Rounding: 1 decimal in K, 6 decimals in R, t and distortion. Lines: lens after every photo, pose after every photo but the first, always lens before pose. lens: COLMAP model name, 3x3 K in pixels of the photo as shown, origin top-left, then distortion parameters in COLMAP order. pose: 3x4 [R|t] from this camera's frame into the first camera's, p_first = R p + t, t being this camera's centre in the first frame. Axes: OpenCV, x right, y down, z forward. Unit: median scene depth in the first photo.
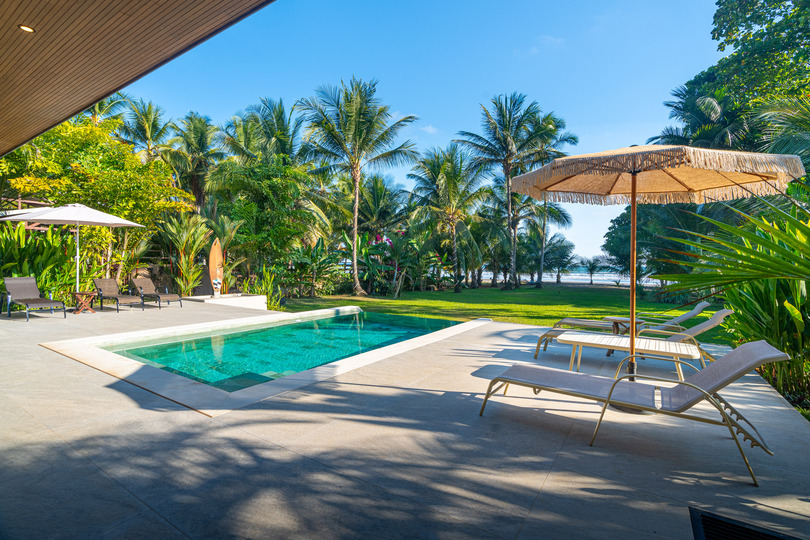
lens RADIAL K [[379.3, 0, 406.2], [0, 379.3, 241.9], [0, 0, 1]] dist [-0.001782, -0.000178]
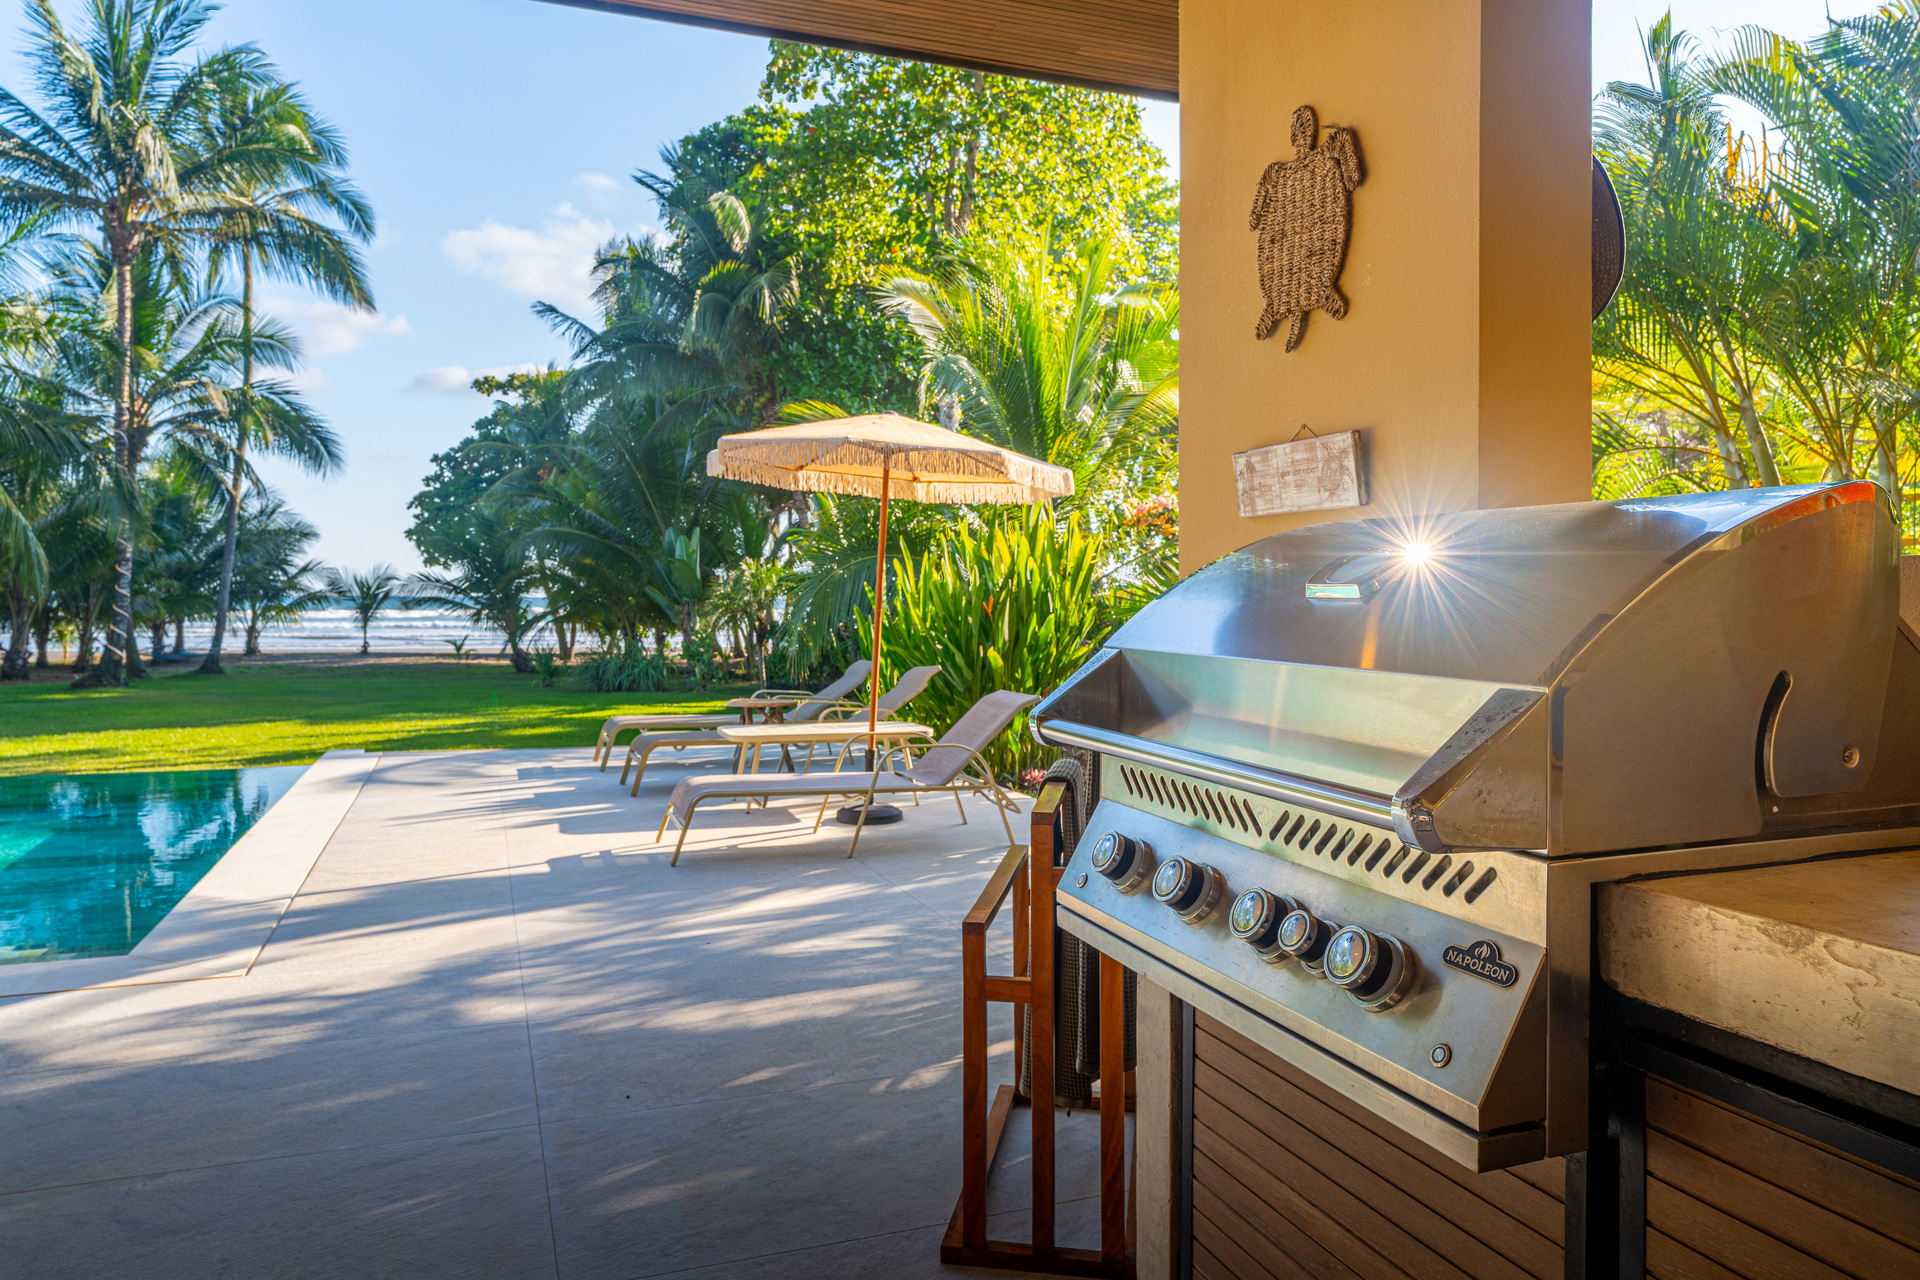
lens RADIAL K [[1284.8, 0, 960.8], [0, 1284.8, 575.6], [0, 0, 1]] dist [-0.001927, 0.000292]
pose [[0.603193, 0.008609, 0.797549, -0.105104], [-0.045713, 0.998671, 0.023793, -0.002523], [-0.796284, -0.050810, 0.602785, -0.049119]]
